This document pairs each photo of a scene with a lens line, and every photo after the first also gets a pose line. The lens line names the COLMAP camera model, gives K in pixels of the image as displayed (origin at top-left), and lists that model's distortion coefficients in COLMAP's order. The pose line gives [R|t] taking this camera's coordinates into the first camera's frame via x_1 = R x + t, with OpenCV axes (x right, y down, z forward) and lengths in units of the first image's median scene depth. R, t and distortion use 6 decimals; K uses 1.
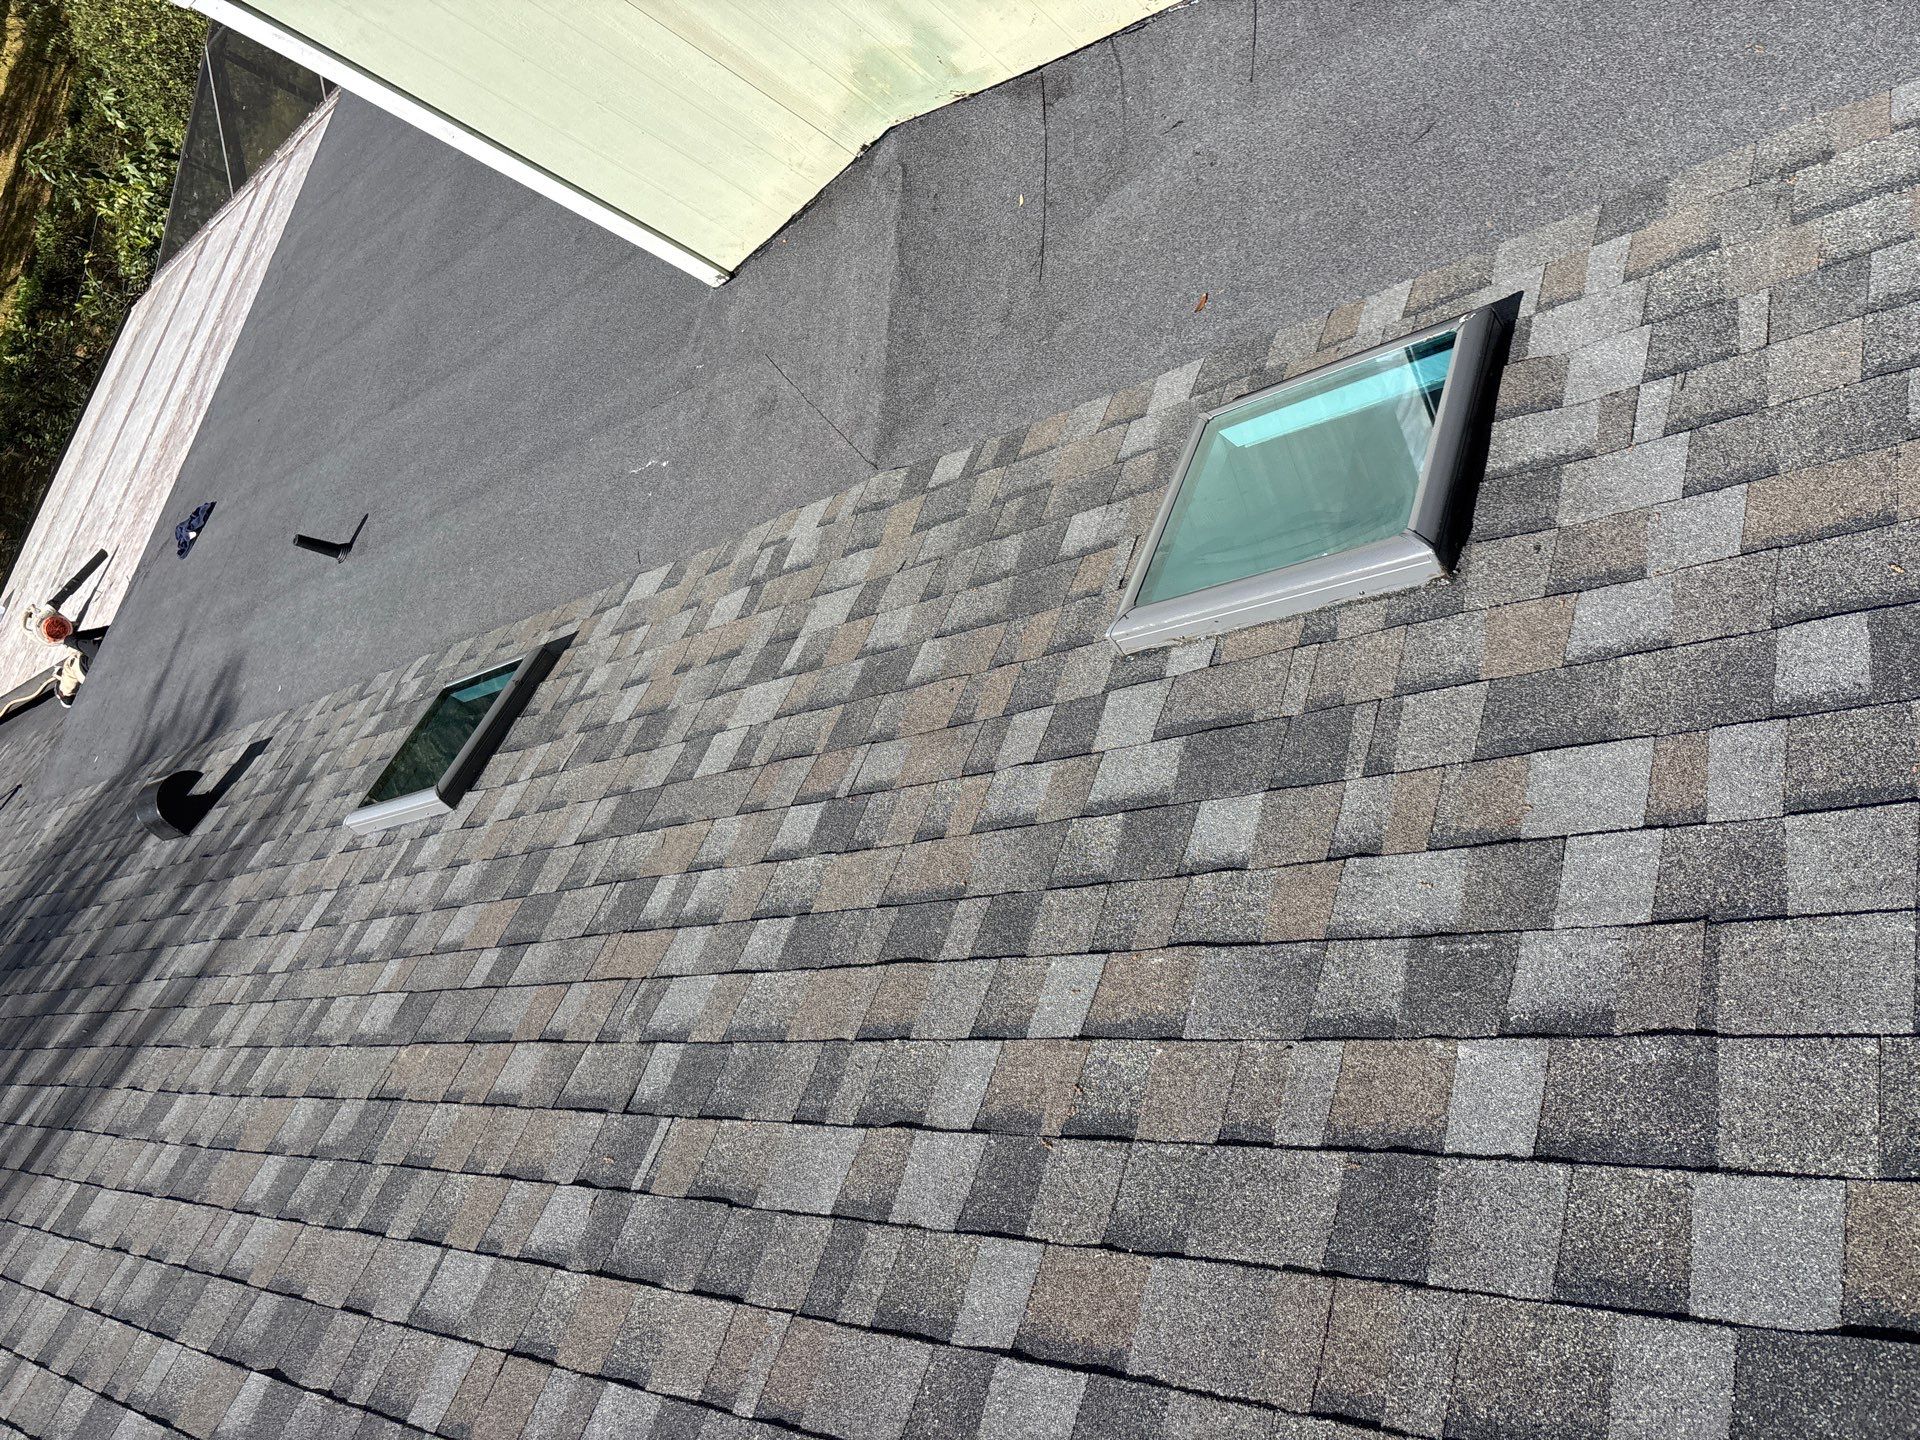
lens RADIAL K [[1354.1, 0, 960.0], [0, 1354.1, 720.0], [0, 0, 1]] dist [0.006157, -0.027874]
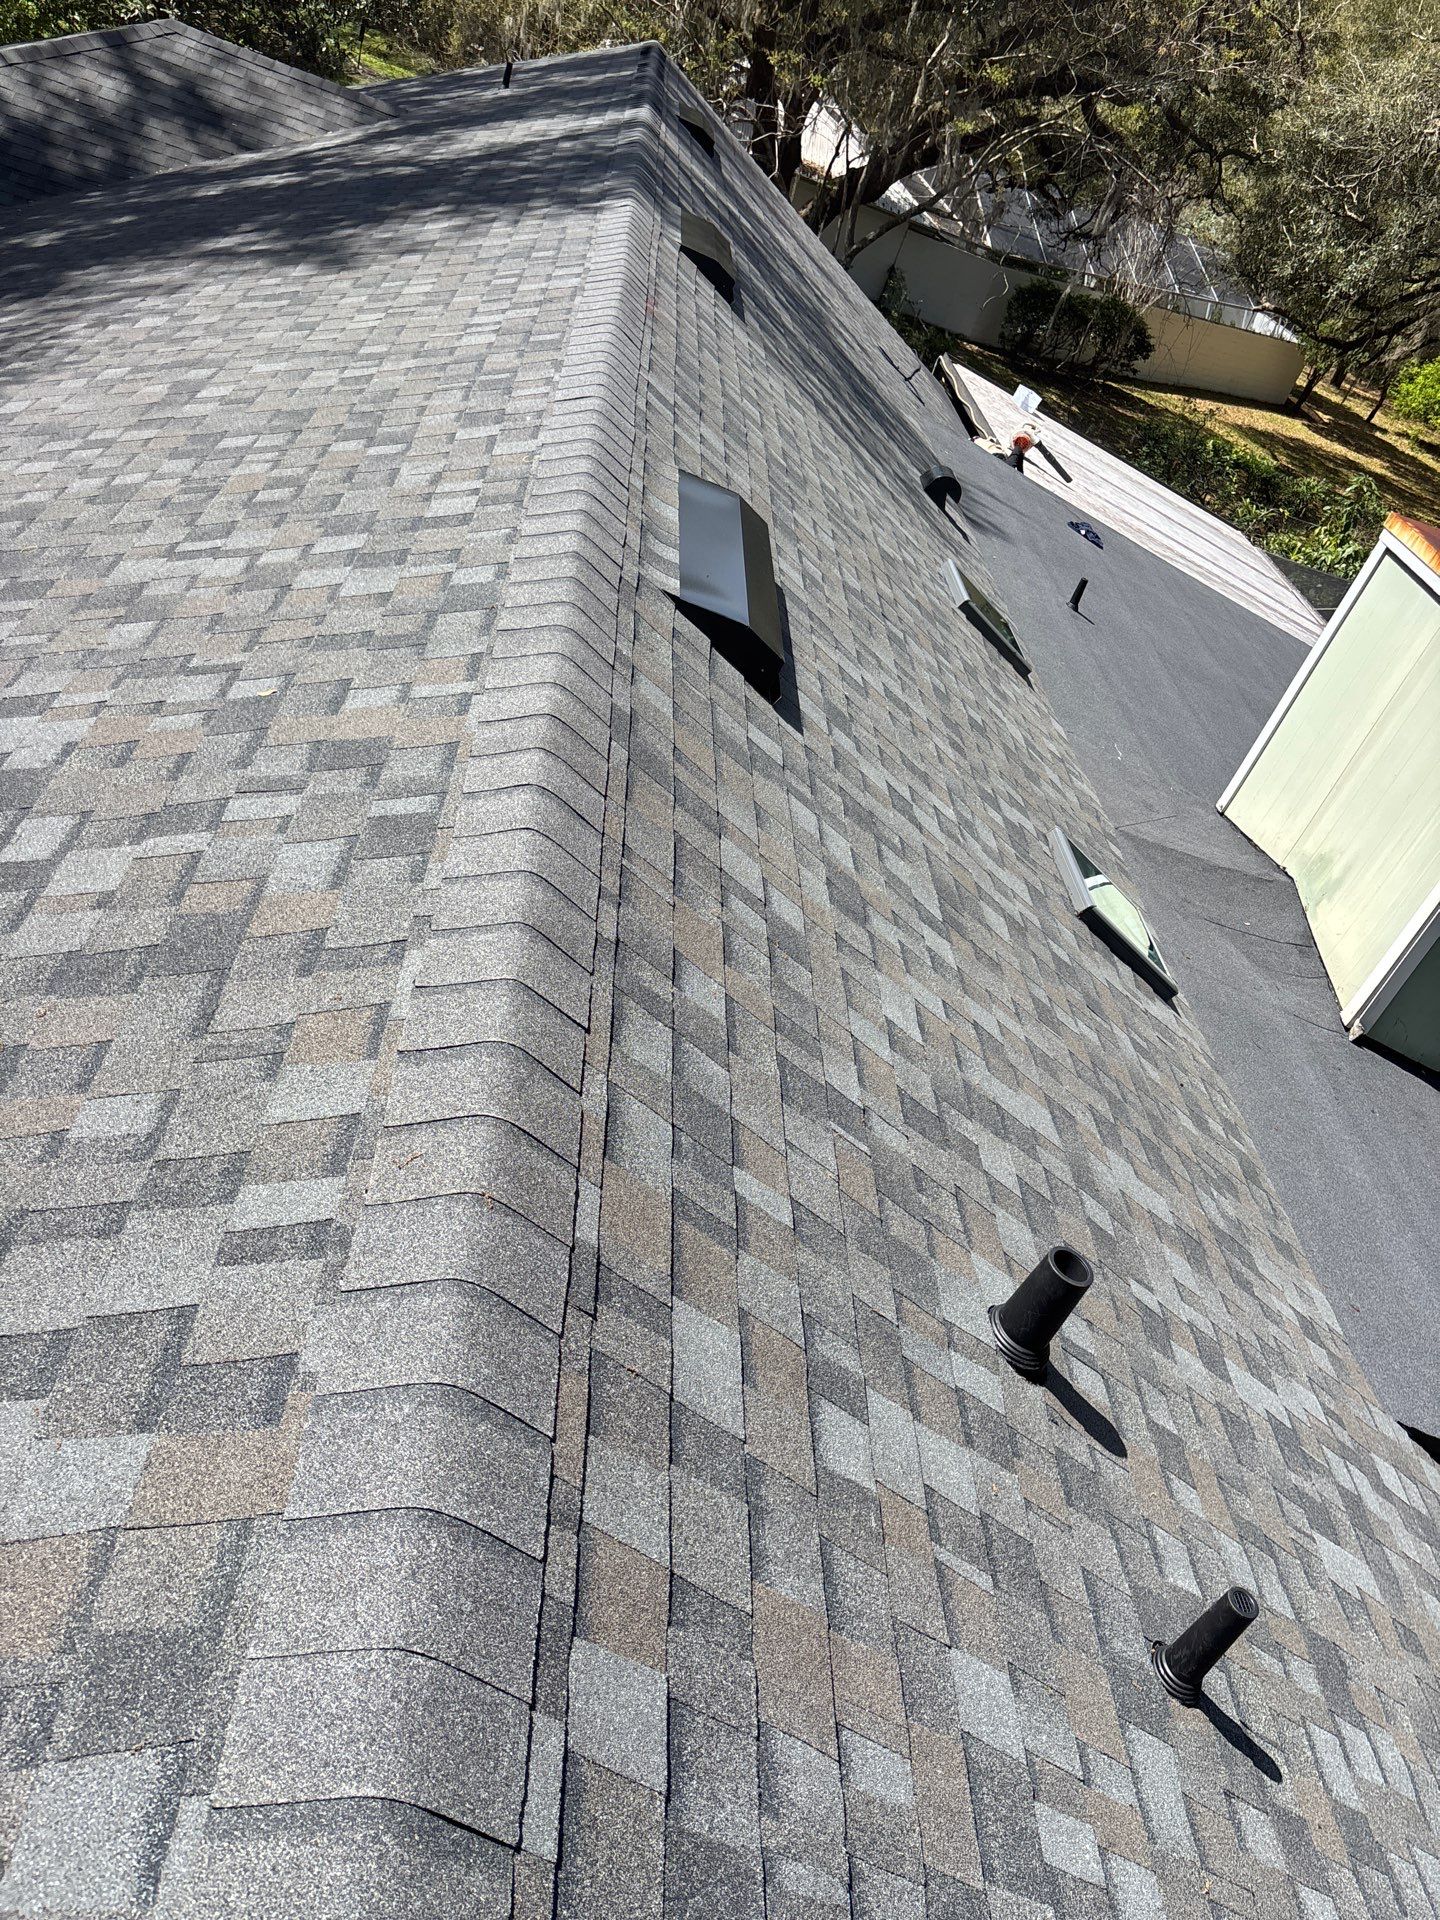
lens RADIAL K [[1429.1, 0, 720.0], [0, 1429.1, 960.0], [0, 0, 1]] dist [-0.000657, -0.003417]
pose [[-0.171032, 0.959069, -0.225685, 0.262531], [-0.985264, -0.166827, 0.037724, 0.100716], [-0.001471, 0.228812, 0.973470, -0.363166]]
